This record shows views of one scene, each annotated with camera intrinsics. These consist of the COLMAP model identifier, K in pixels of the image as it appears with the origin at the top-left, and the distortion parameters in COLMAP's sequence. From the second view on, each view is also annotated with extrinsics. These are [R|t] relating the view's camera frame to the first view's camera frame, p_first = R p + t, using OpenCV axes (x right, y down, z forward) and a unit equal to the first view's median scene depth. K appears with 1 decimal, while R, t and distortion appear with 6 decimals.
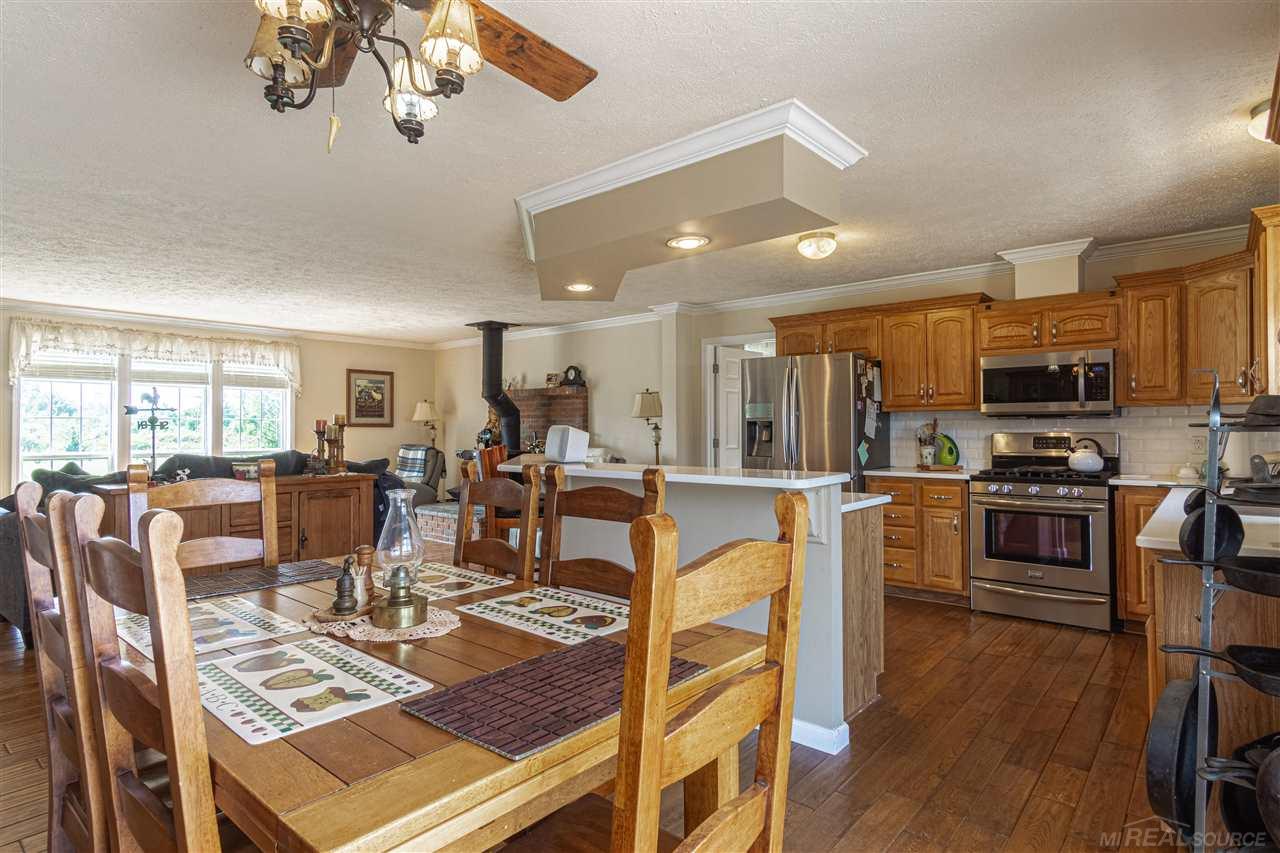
lens RADIAL K [[681.6, 0, 630.8], [0, 681.6, 422.9], [0, 0, 1]] dist [0.000714, 0.004228]
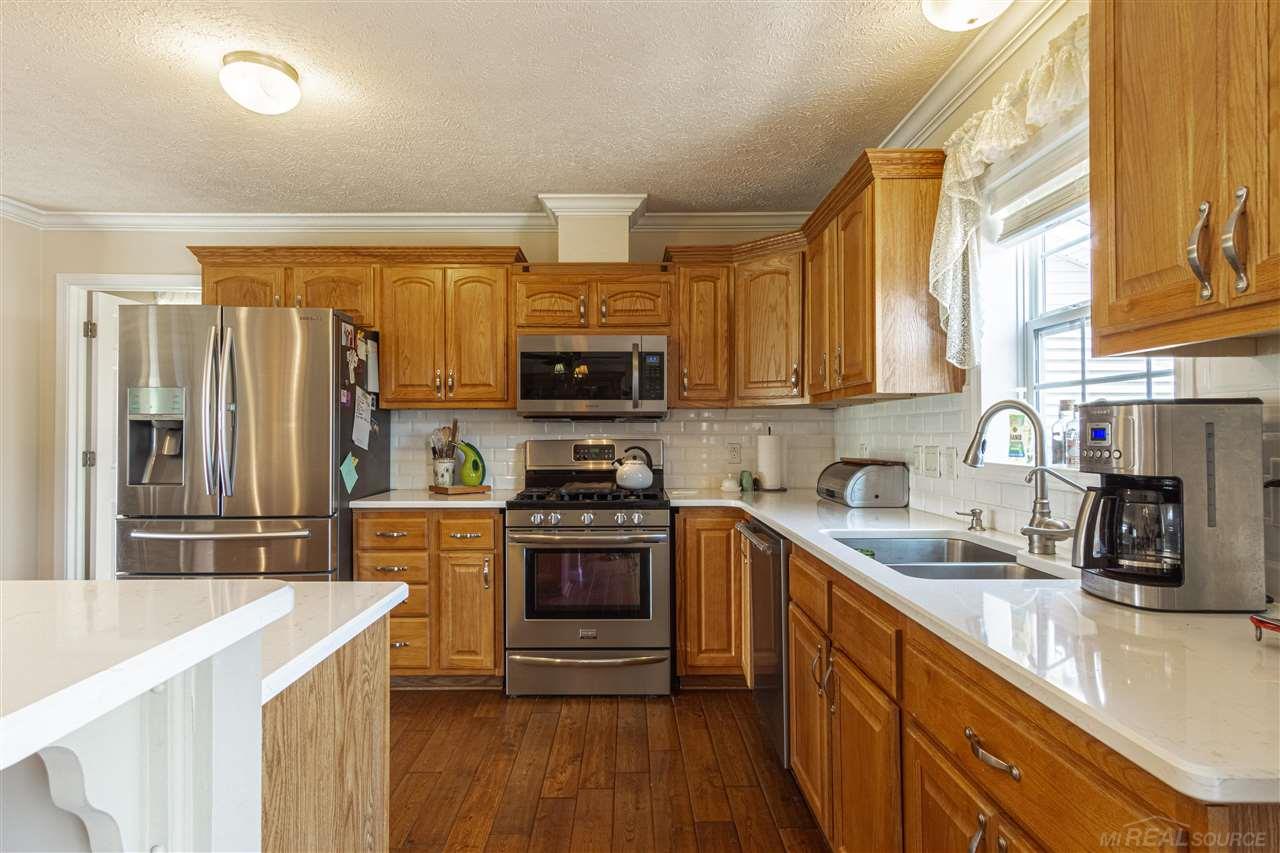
lens RADIAL K [[681.6, 0, 627.7], [0, 681.6, 425.5], [0, 0, 1]] dist [0.000714, 0.004228]
pose [[0.757993, 0.010390, 0.652180, 0.126588], [-0.006944, 0.999945, -0.007860, 0.003705], [-0.652225, 0.001429, 0.758024, 0.361301]]
